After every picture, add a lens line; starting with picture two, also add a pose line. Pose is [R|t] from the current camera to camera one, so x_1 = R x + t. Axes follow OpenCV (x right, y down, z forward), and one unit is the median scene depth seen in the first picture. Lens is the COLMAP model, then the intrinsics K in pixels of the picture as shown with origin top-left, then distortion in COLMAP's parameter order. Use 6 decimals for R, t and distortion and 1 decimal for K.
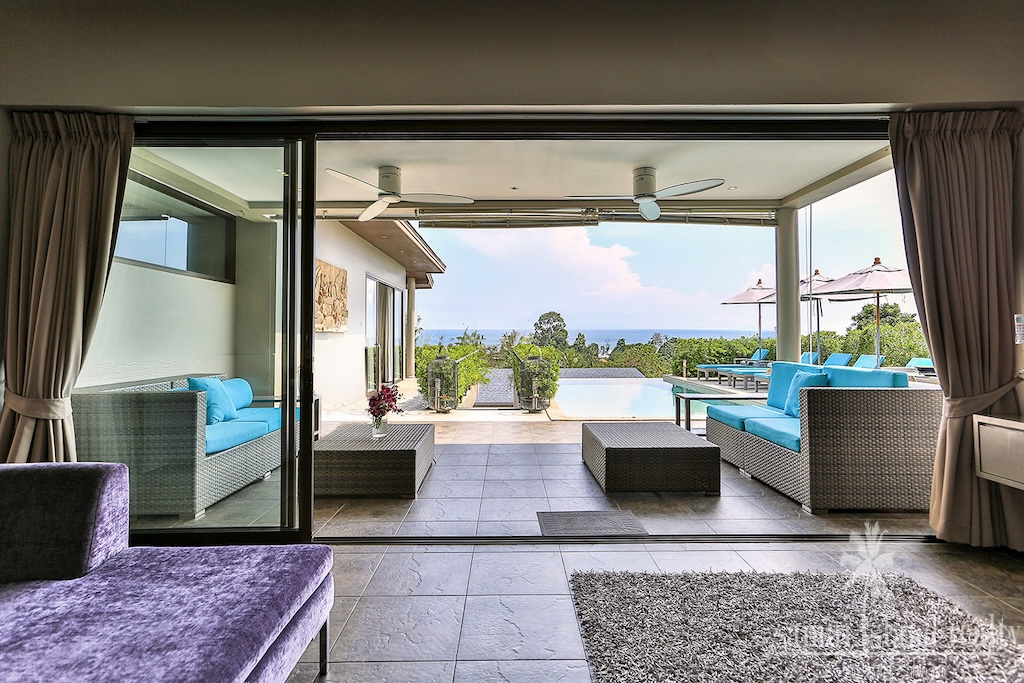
lens RADIAL K [[533.9, 0, 509.3], [0, 533.9, 322.1], [0, 0, 1]] dist [0.001888, 0.001387]
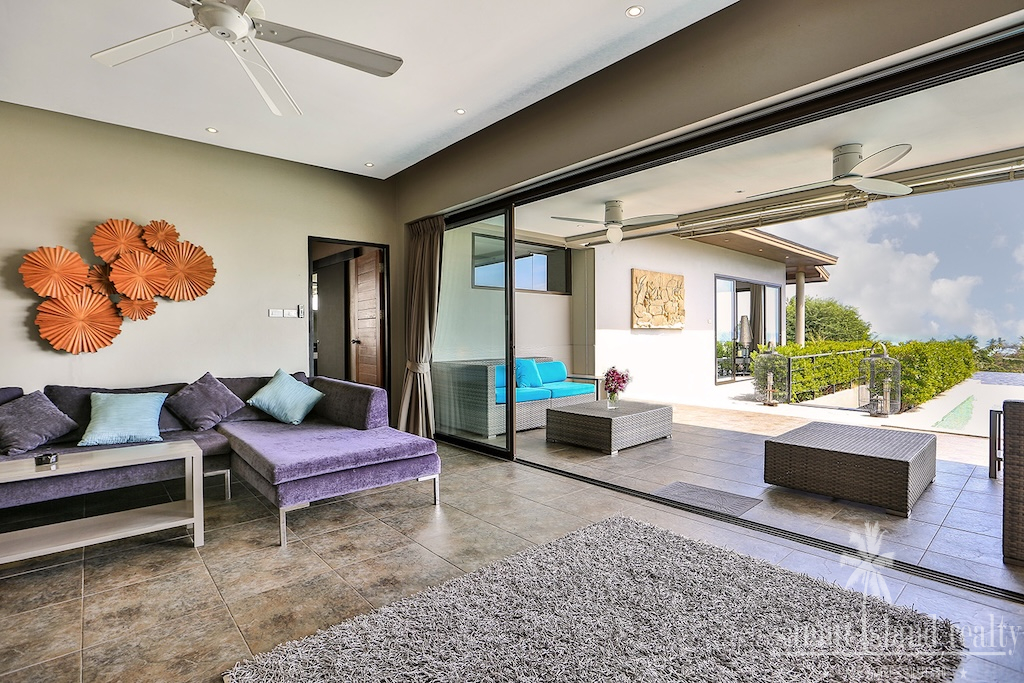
lens RADIAL K [[494.3, 0, 514.2], [0, 494.3, 335.1], [0, 0, 1]] dist [-0.002885, -0.000059]
pose [[0.666335, 0.003272, -0.745645, 0.607278], [0.022504, 0.999447, 0.024497, -0.002042], [0.745313, -0.033103, 0.665893, 0.015141]]
